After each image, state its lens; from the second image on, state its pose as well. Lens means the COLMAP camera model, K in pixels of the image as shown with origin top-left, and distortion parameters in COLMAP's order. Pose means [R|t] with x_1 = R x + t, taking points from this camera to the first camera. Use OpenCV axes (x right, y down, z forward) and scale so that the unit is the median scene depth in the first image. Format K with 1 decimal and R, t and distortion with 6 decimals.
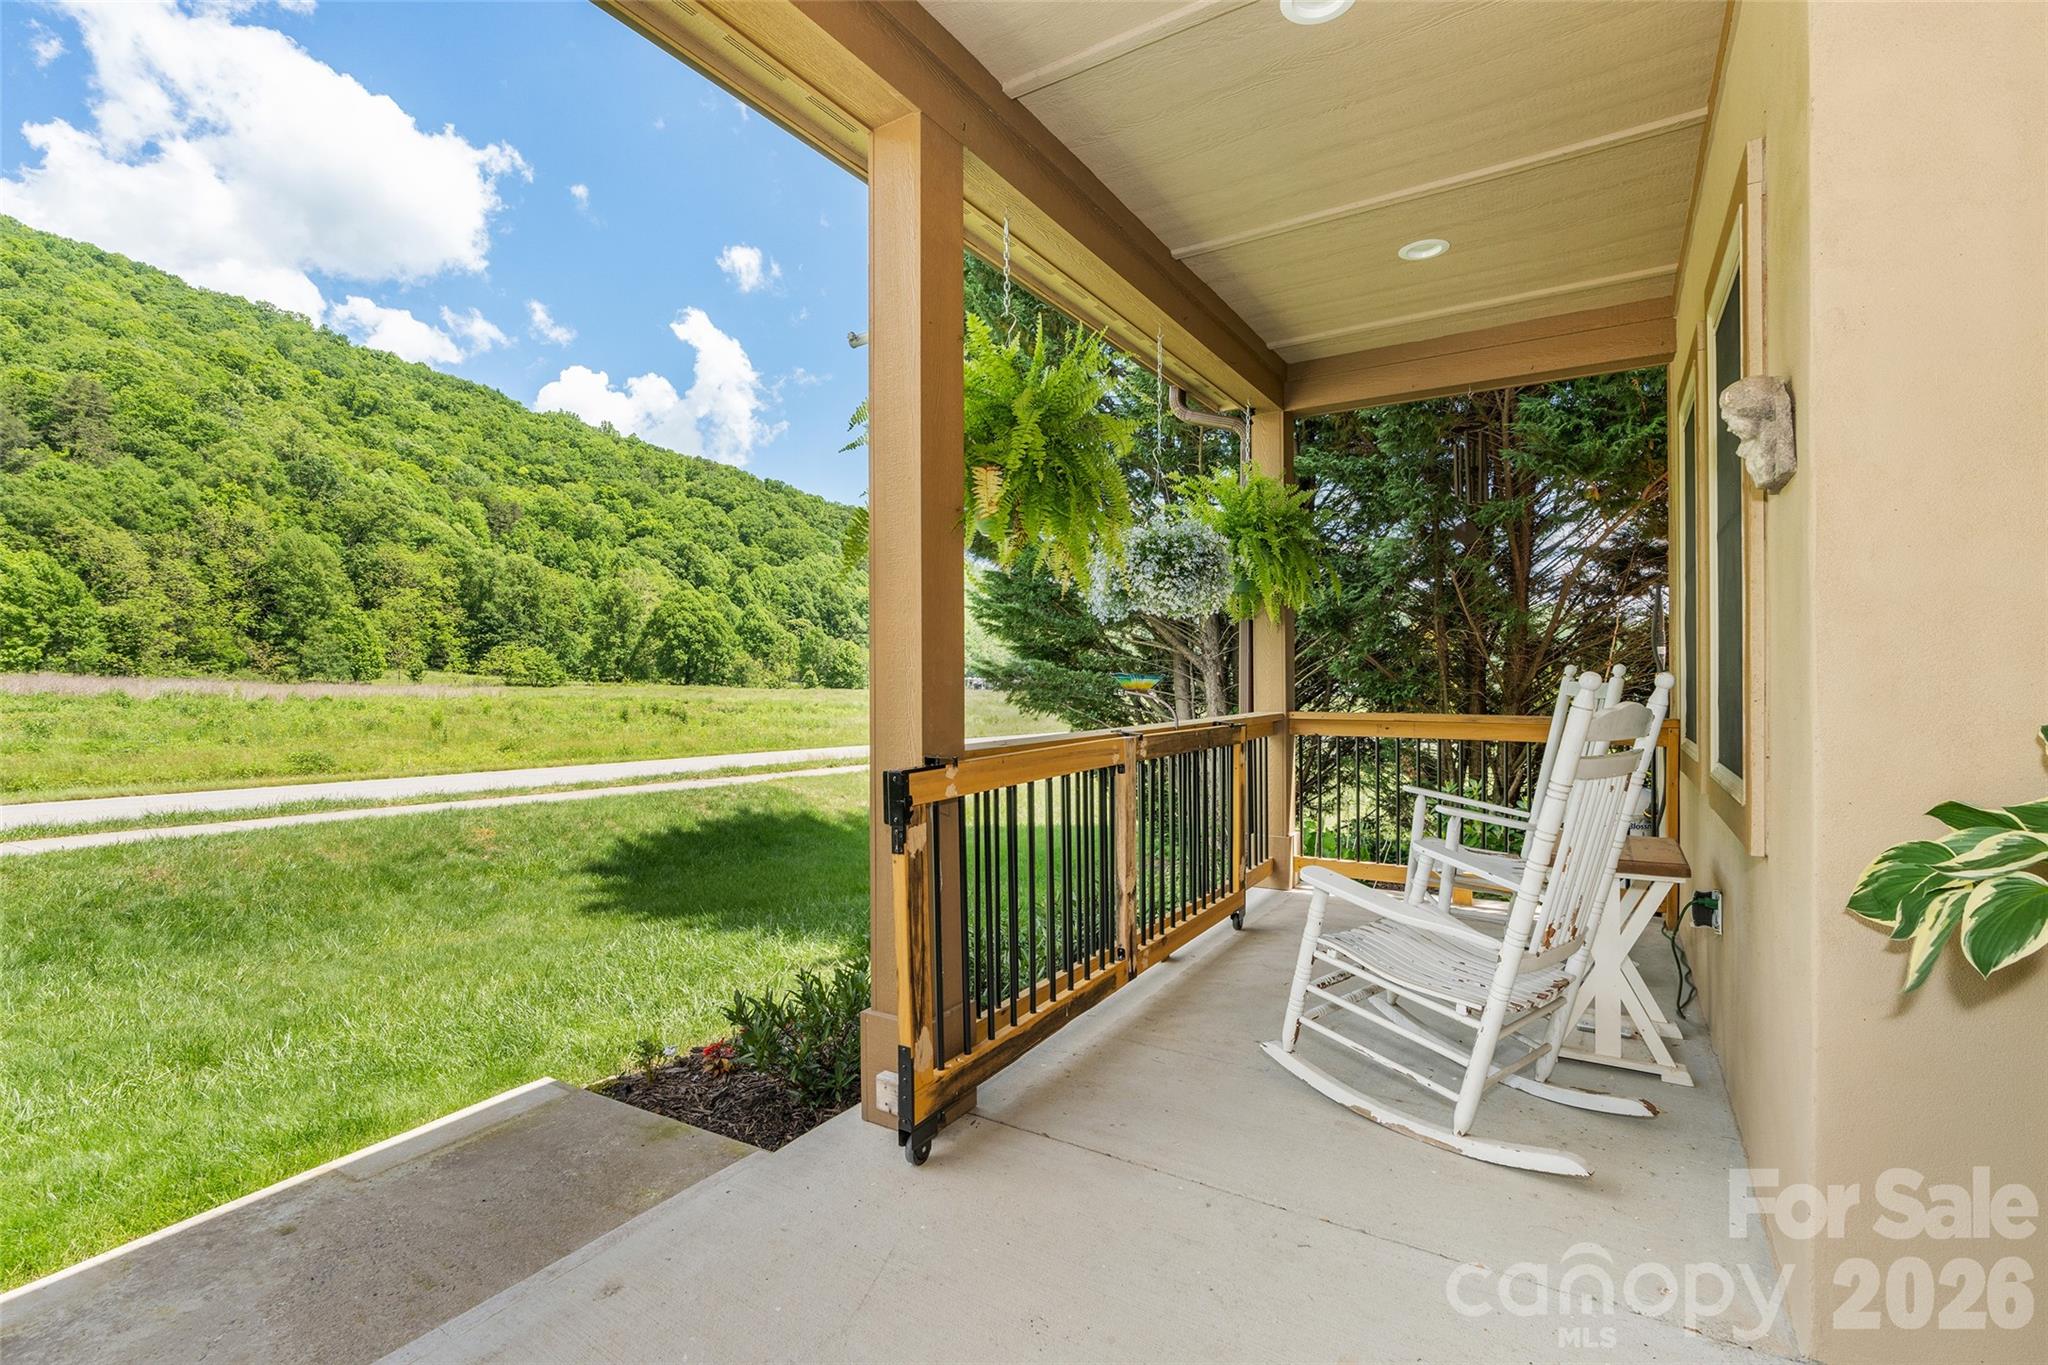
lens RADIAL K [[917.5, 0, 1022.7], [0, 917.5, 677.7], [0, 0, 1]] dist [-0.005419, 0.000020]
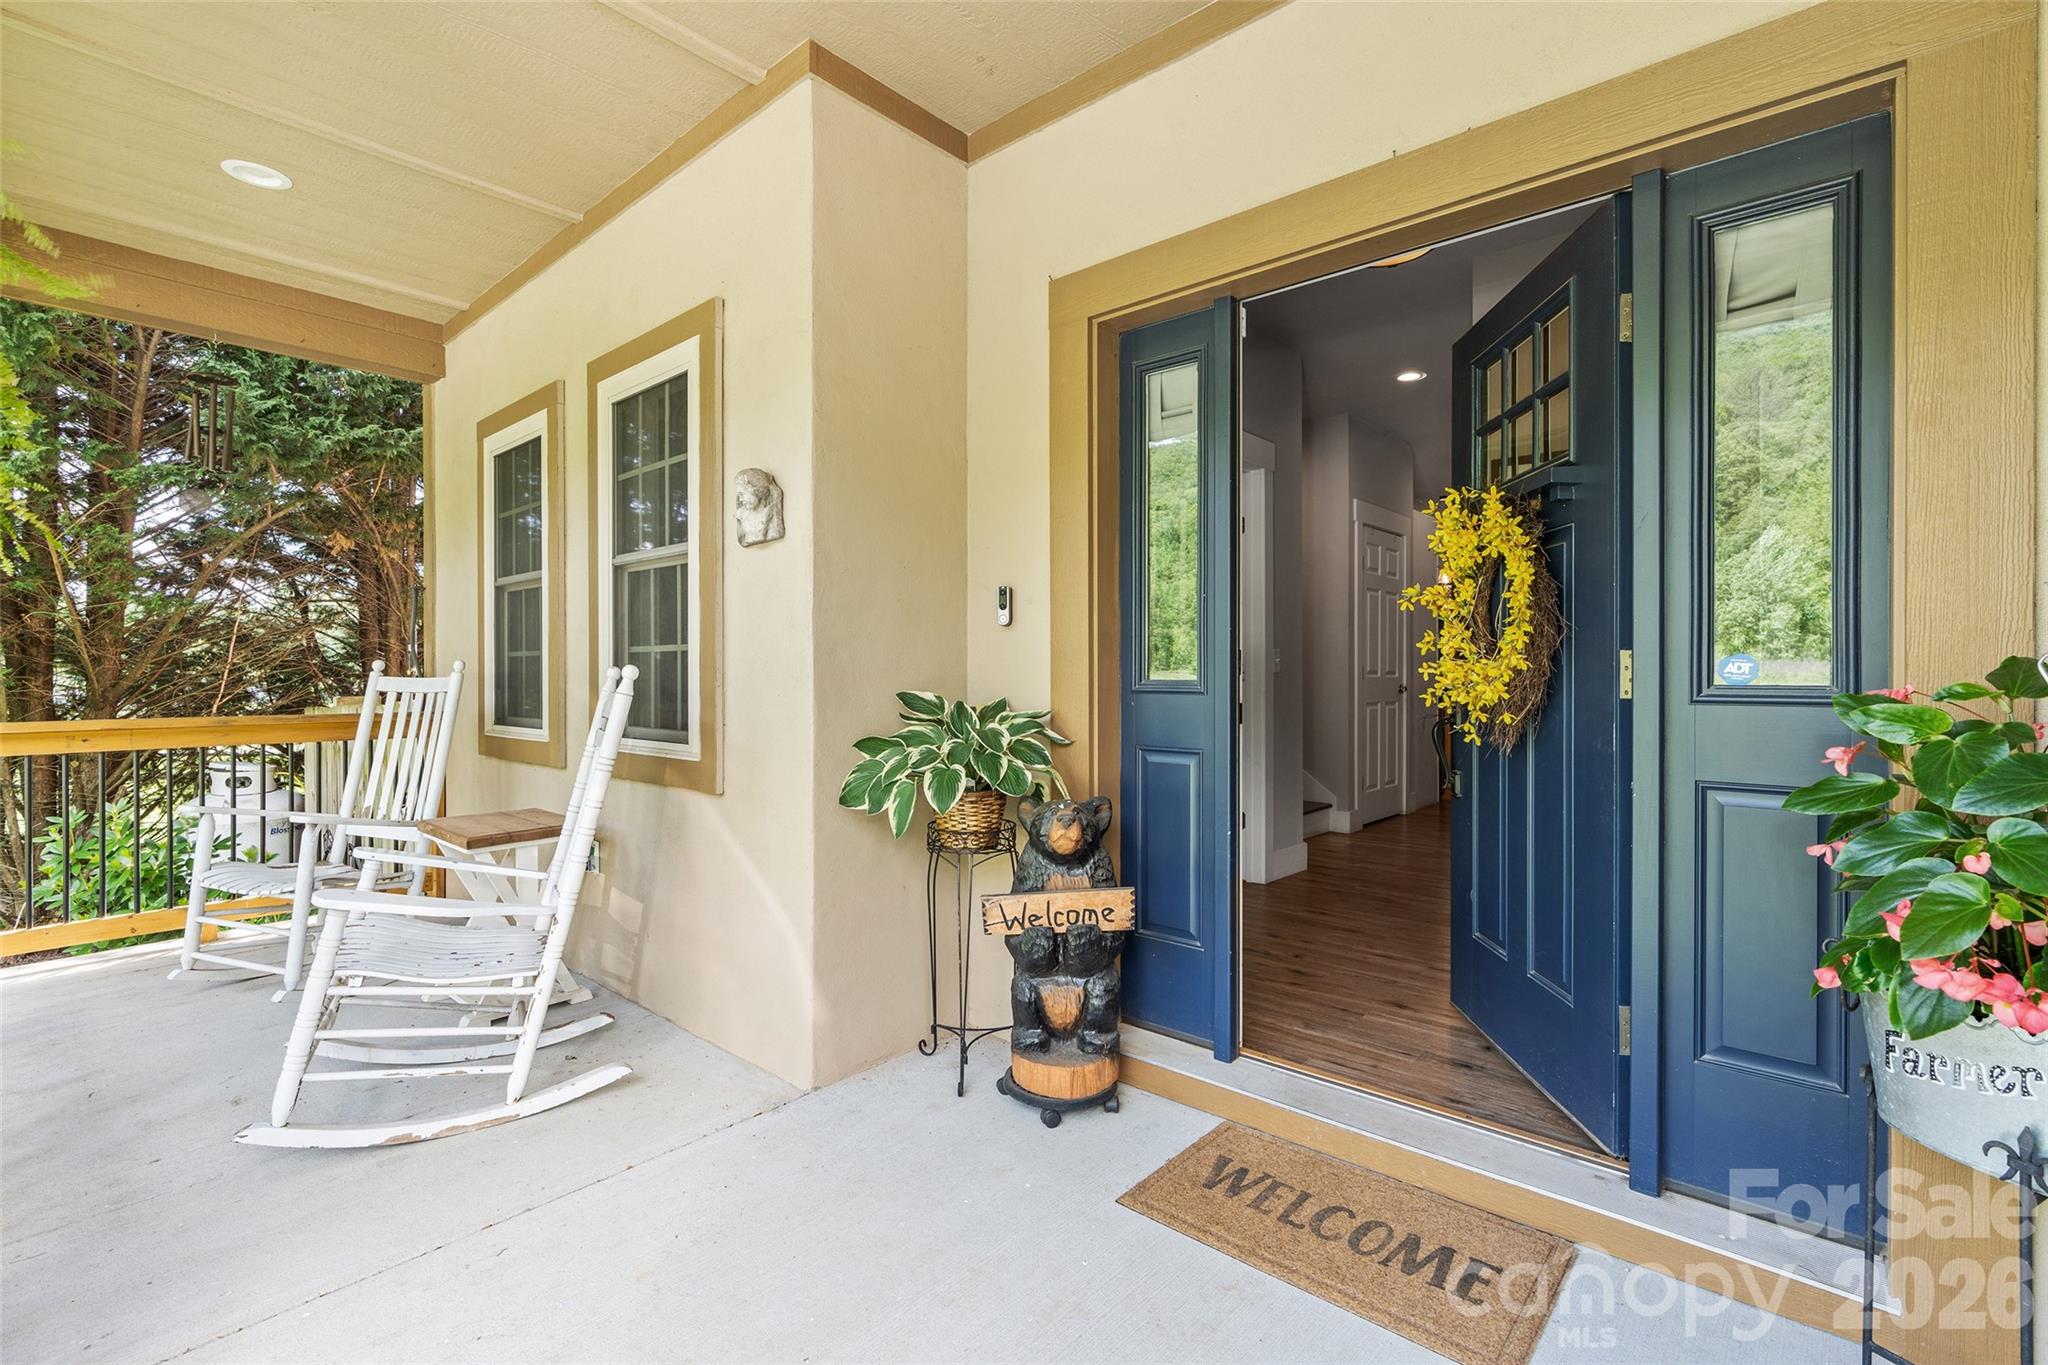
lens RADIAL K [[917.5, 0, 1023.3], [0, 917.5, 679.1], [0, 0, 1]] dist [-0.005419, 0.000020]
pose [[0.163610, -0.002140, 0.986523, -0.452027], [0.002516, 0.999995, 0.001752, 0.010454], [-0.986522, 0.002195, 0.163615, 0.238125]]
